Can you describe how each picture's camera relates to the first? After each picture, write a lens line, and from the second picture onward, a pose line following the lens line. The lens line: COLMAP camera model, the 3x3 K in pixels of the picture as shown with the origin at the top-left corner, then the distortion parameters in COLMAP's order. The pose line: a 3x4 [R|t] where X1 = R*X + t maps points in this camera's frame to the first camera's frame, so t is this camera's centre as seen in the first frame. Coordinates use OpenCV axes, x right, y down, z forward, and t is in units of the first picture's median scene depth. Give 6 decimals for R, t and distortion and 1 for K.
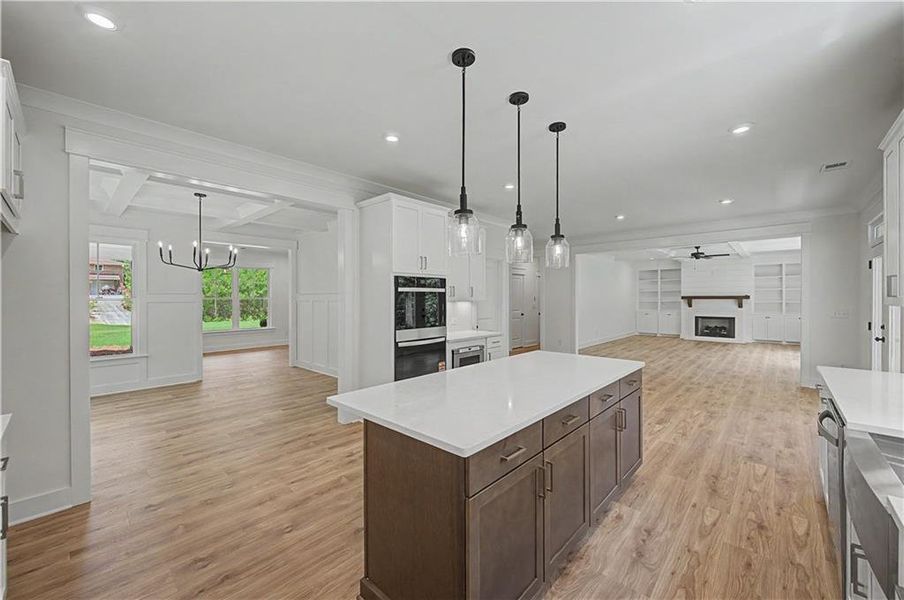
lens RADIAL K [[353.6, 0, 457.1], [0, 353.6, 297.2], [0, 0, 1]] dist [0.004367, -0.001068]
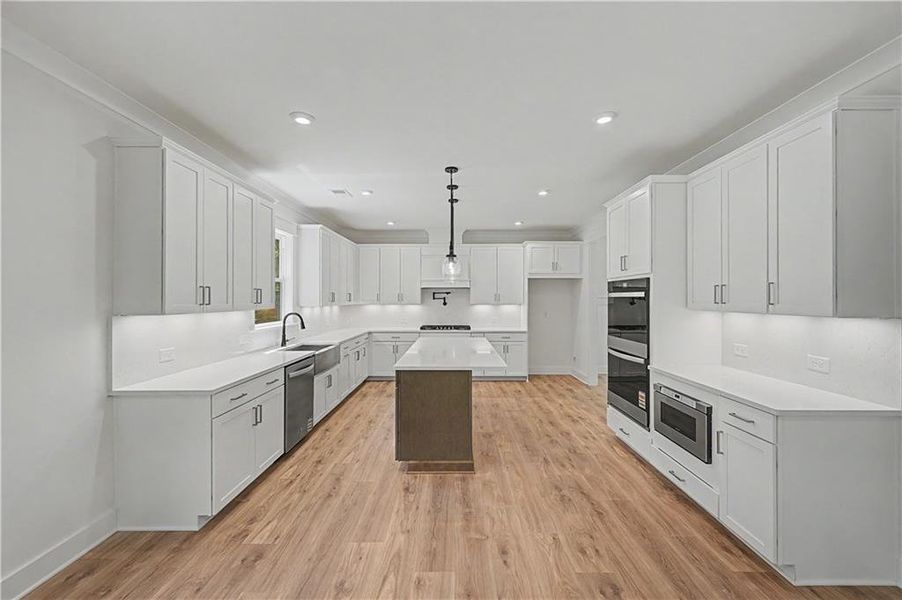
lens RADIAL K [[352.8, 0, 451.9], [0, 352.8, 298.2], [0, 0, 1]] dist [0.004367, -0.001068]
pose [[-0.745800, 0.000634, -0.666170, 0.717097], [0.001283, 0.999999, -0.000485, -0.010831], [0.666169, -0.001216, -0.745800, 1.238247]]
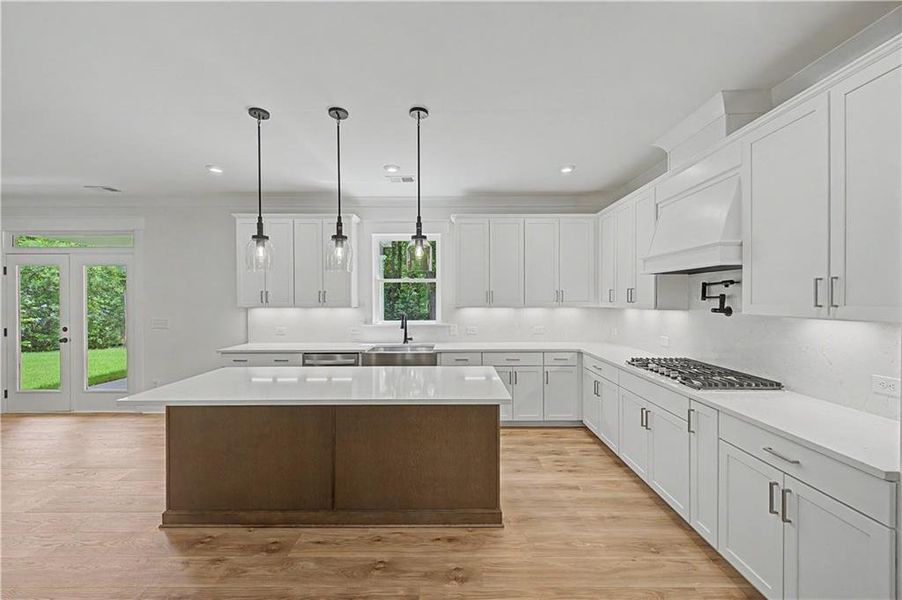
lens RADIAL K [[352.8, 0, 452.7], [0, 352.8, 299.6], [0, 0, 1]] dist [0.004367, -0.001068]
pose [[-0.669817, 0.000744, 0.742525, -0.445934], [0.004305, 0.999987, 0.002881, -0.009990], [-0.742513, 0.005126, -0.669812, 0.788342]]
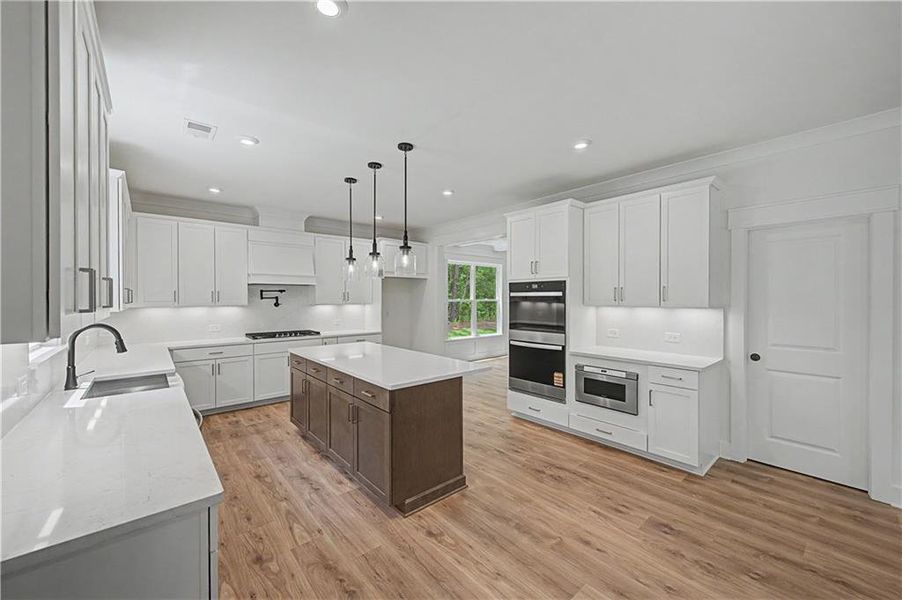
lens RADIAL K [[352.8, 0, 453.0], [0, 352.8, 298.8], [0, 0, 1]] dist [0.004367, -0.001068]
pose [[-0.121729, 0.004532, -0.992553, 0.855766], [0.002704, 0.999987, 0.004234, -0.010536], [0.992560, -0.002168, -0.121740, 0.811942]]
